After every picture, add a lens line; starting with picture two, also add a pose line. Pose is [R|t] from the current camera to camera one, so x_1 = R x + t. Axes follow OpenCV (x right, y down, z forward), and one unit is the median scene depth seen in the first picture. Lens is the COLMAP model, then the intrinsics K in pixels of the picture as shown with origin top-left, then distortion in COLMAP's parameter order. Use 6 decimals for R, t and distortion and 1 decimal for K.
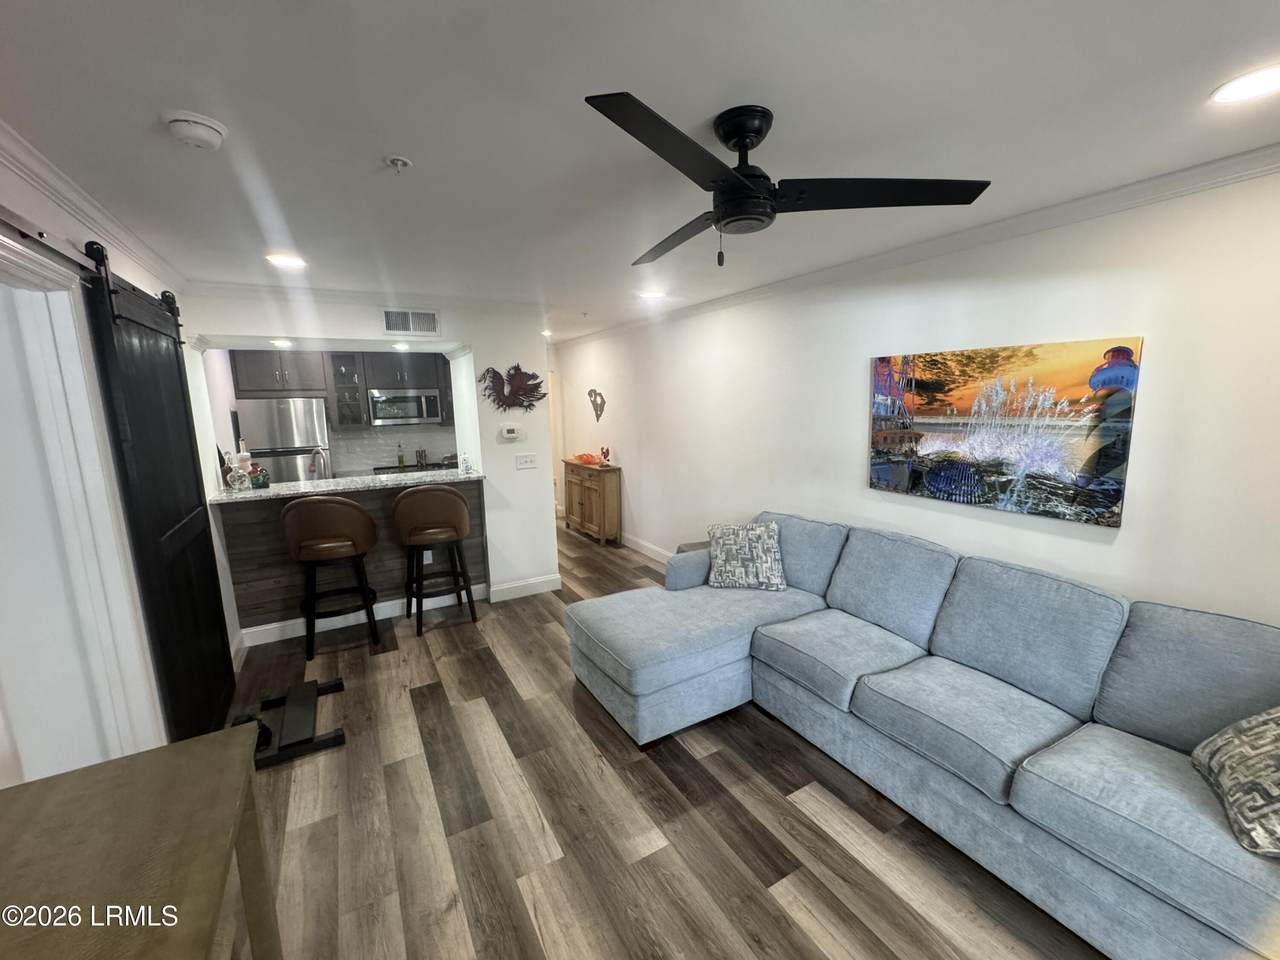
lens RADIAL K [[515.2, 0, 637.4], [0, 515.2, 481.4], [0, 0, 1]] dist [-0.000541, -0.000017]
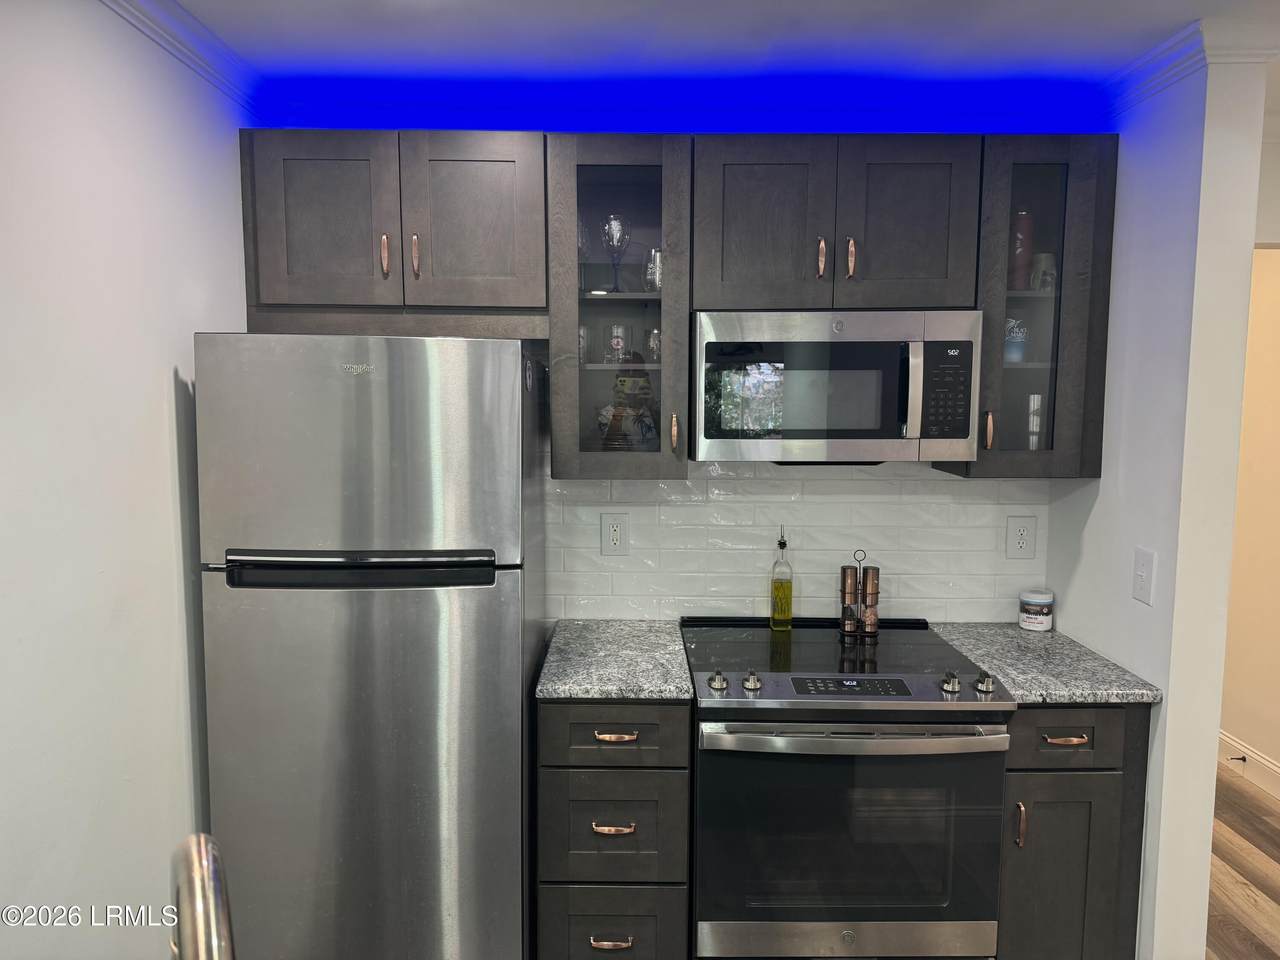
lens RADIAL K [[893.5, 0, 638.5], [0, 893.5, 480.9], [0, 0, 1]] dist [0.001379, 0.000105]
pose [[0.868006, 0.079197, -0.490198, -0.324990], [-0.104623, 0.994207, -0.024634, -0.084200], [0.485407, 0.072669, 0.871263, 0.608800]]
